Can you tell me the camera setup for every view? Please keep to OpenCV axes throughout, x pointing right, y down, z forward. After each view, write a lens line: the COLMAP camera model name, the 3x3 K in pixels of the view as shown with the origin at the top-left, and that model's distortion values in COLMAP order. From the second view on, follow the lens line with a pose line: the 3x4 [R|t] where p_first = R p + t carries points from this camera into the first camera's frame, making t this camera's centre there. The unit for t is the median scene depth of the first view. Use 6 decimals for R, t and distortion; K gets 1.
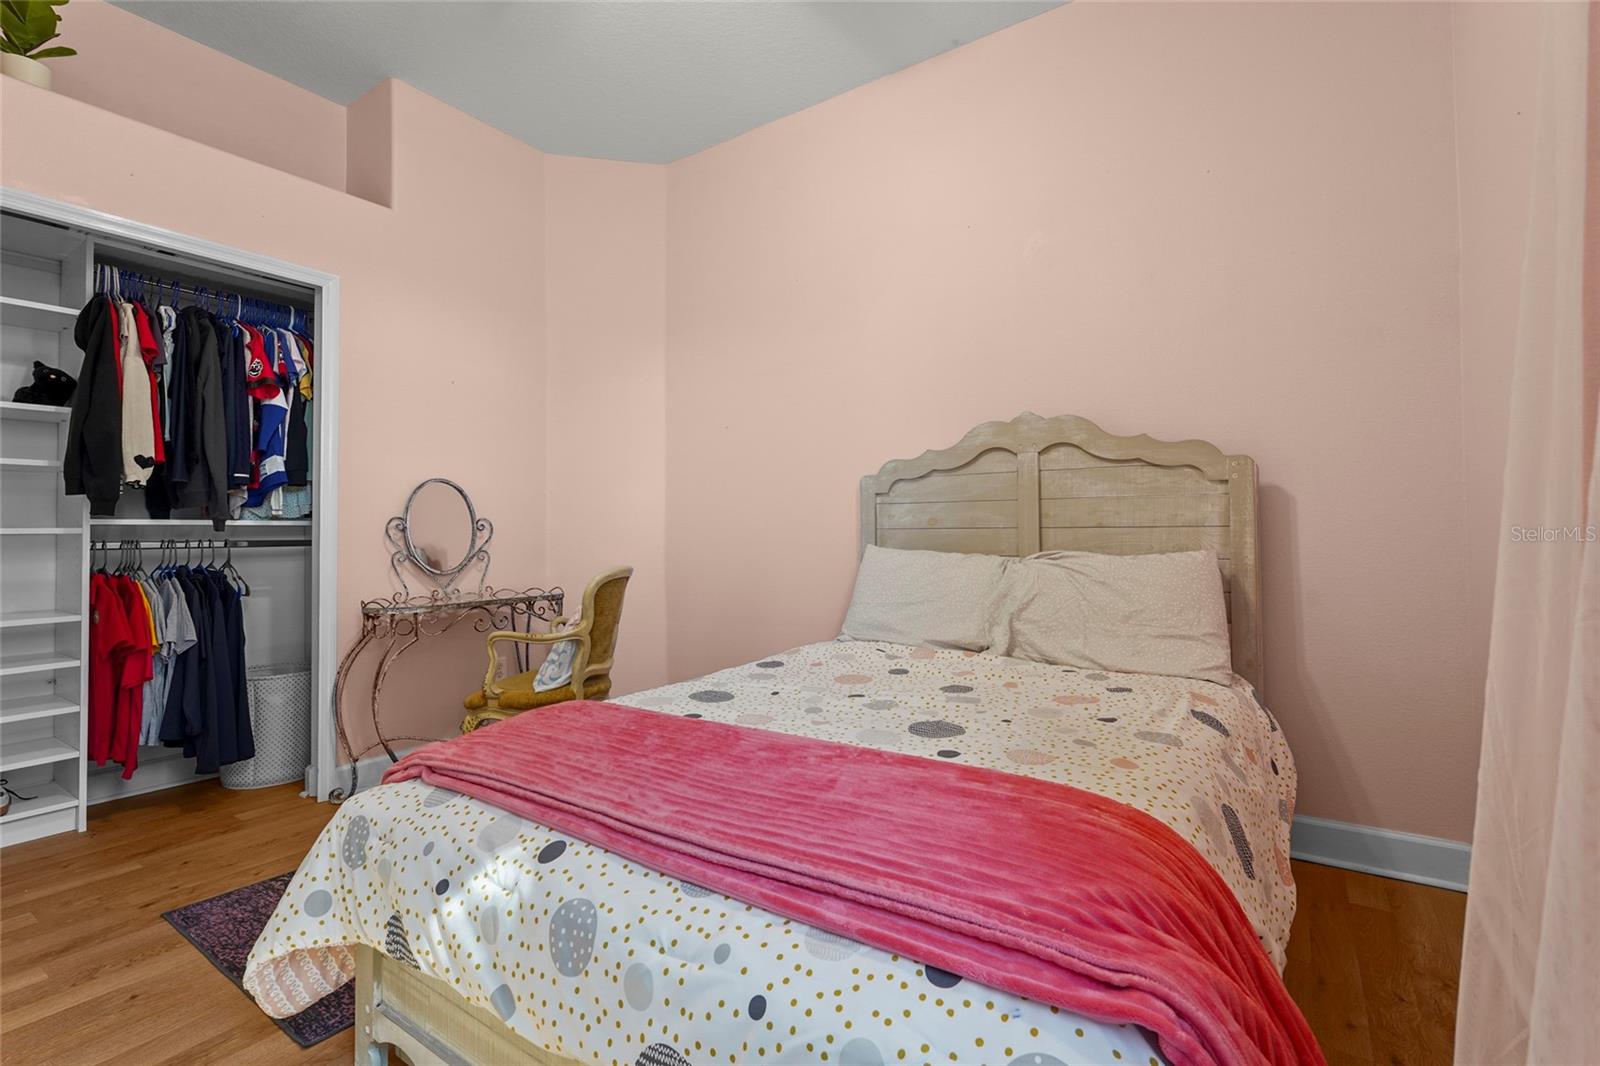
lens RADIAL K [[727.5, 0, 803.8], [0, 727.5, 527.9], [0, 0, 1]] dist [-0.016183, -0.000287]
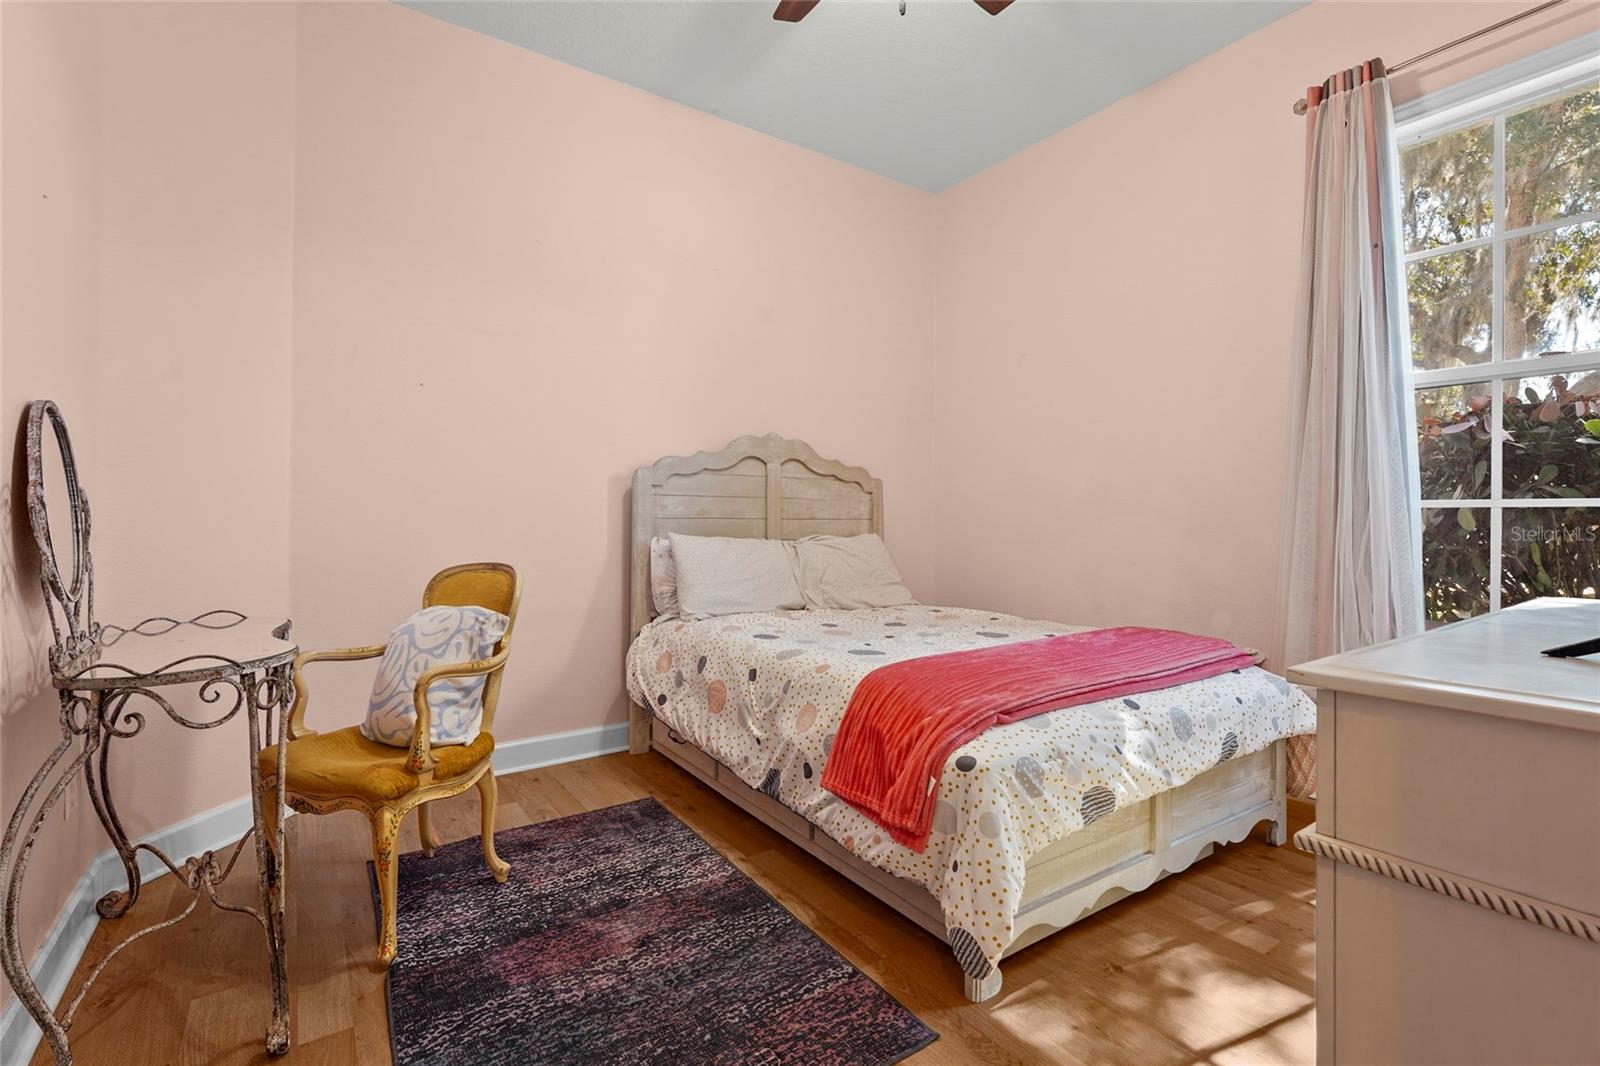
lens RADIAL K [[727.5, 0, 805.0], [0, 727.5, 530.9], [0, 0, 1]] dist [-0.016183, -0.000287]
pose [[0.366483, -0.004367, 0.930415, -0.979589], [-0.011508, 0.999891, 0.009226, 0.009453], [-0.930354, -0.014089, 0.366393, 0.475503]]
